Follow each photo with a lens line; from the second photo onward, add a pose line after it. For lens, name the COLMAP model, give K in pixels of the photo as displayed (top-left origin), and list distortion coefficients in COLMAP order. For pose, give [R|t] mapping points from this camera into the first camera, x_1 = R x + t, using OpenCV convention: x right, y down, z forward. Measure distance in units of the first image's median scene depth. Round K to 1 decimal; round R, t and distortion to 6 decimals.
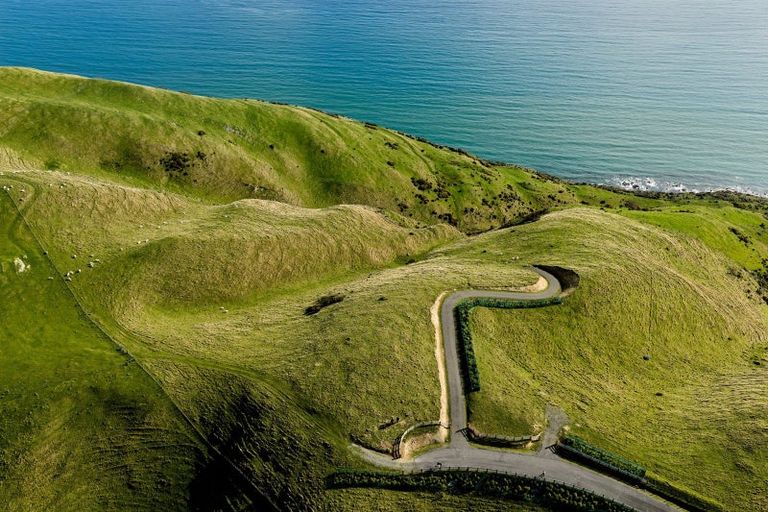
lens RADIAL K [[616.1, 0, 386.3], [0, 616.1, 250.1], [0, 0, 1]] dist [0.045006, -0.068410]
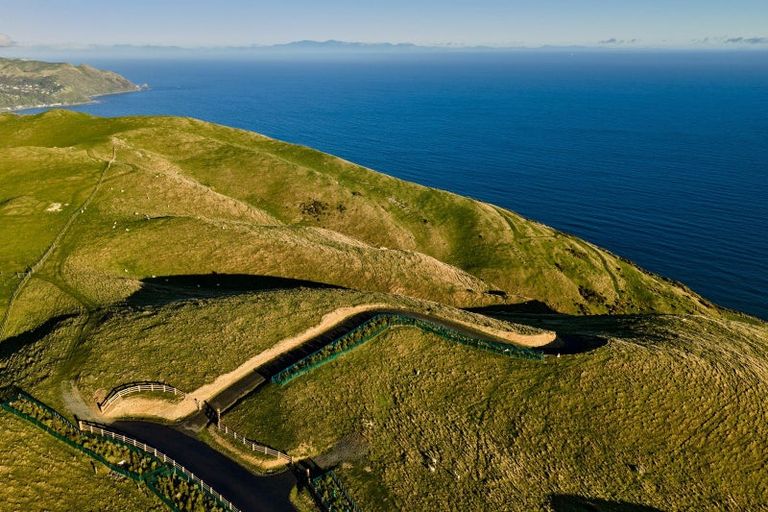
lens RADIAL K [[616.1, 0, 386.3], [0, 616.1, 250.1], [0, 0, 1]] dist [0.045006, -0.068410]
pose [[0.865135, 0.148797, -0.478958, 0.226458], [-0.269107, 0.943586, -0.192942, 0.075826], [0.423229, 0.295811, 0.856372, 0.169506]]
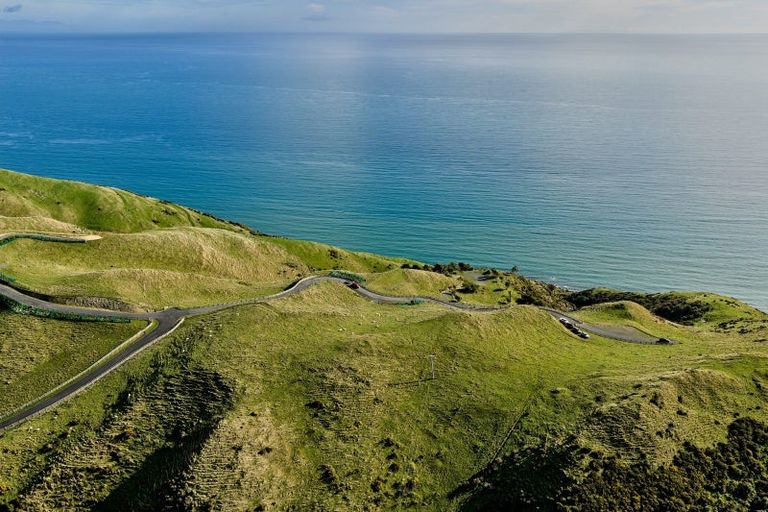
lens RADIAL K [[616.1, 0, 386.3], [0, 616.1, 250.1], [0, 0, 1]] dist [0.045006, -0.068410]
pose [[0.999499, 0.017358, -0.026473, 0.608021], [-0.023120, 0.971507, -0.235880, 0.257744], [0.021624, 0.236373, 0.971422, -0.344655]]
